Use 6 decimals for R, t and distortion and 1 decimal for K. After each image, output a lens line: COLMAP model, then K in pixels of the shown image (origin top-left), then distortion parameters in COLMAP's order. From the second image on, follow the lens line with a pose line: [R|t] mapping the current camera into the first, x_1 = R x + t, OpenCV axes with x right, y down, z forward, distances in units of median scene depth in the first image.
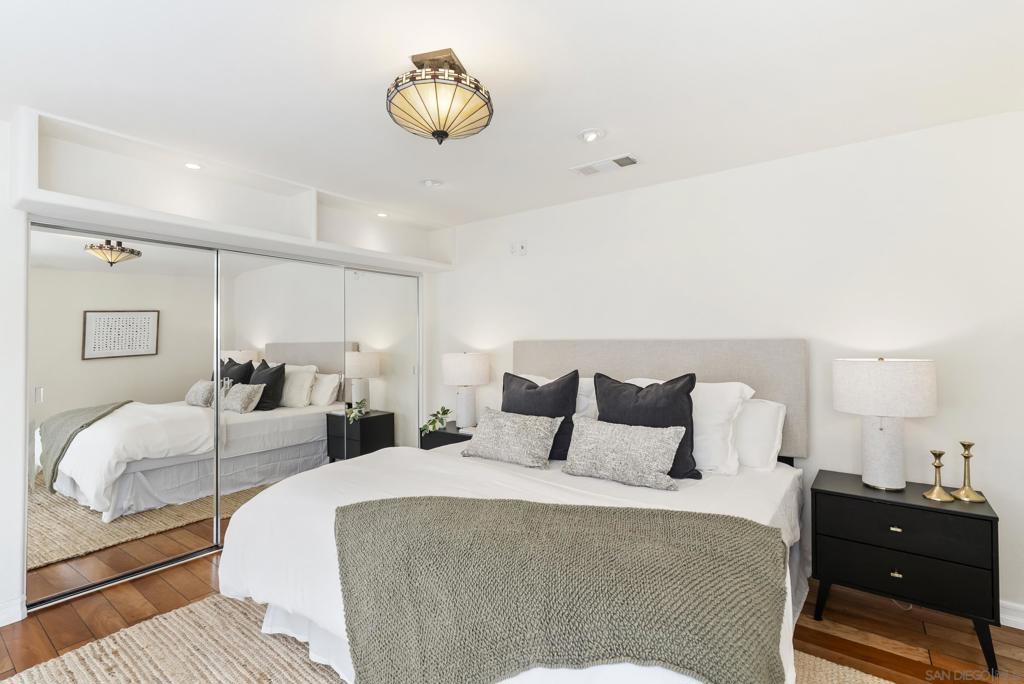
lens RADIAL K [[475.1, 0, 513.3], [0, 475.1, 335.0], [0, 0, 1]] dist [0.002084, 0.000449]
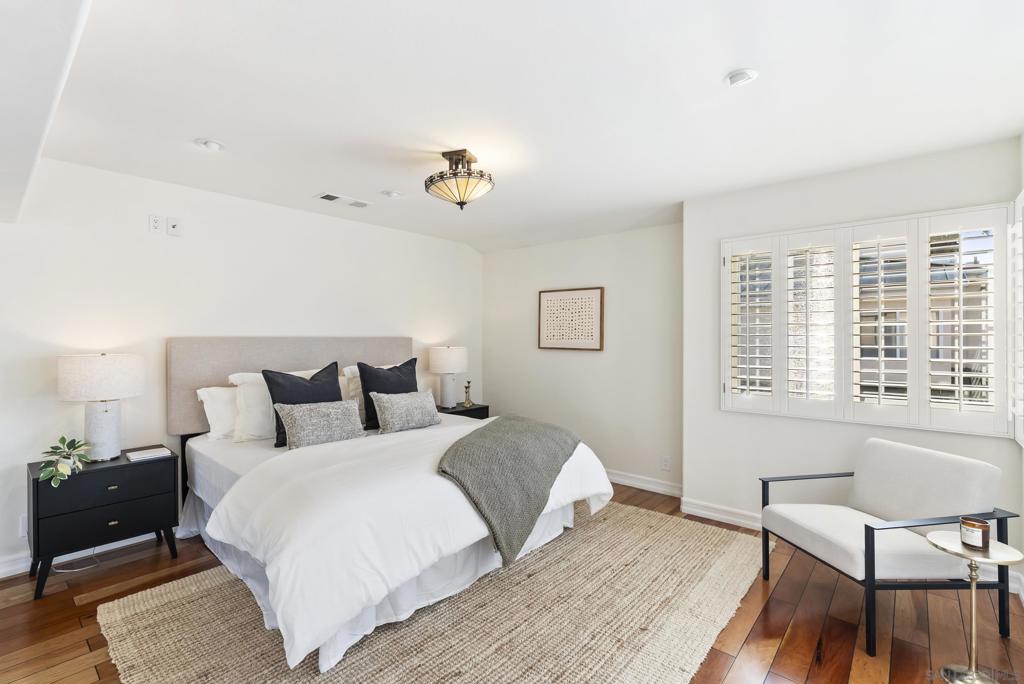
lens RADIAL K [[467.6, 0, 509.6], [0, 467.6, 327.9], [0, 0, 1]] dist [-0.004763, 0.000954]
pose [[0.066378, 0.027653, 0.997411, -1.082256], [-0.009786, 0.999586, -0.027062, 0.014734], [-0.997747, -0.007964, 0.066622, 0.486863]]
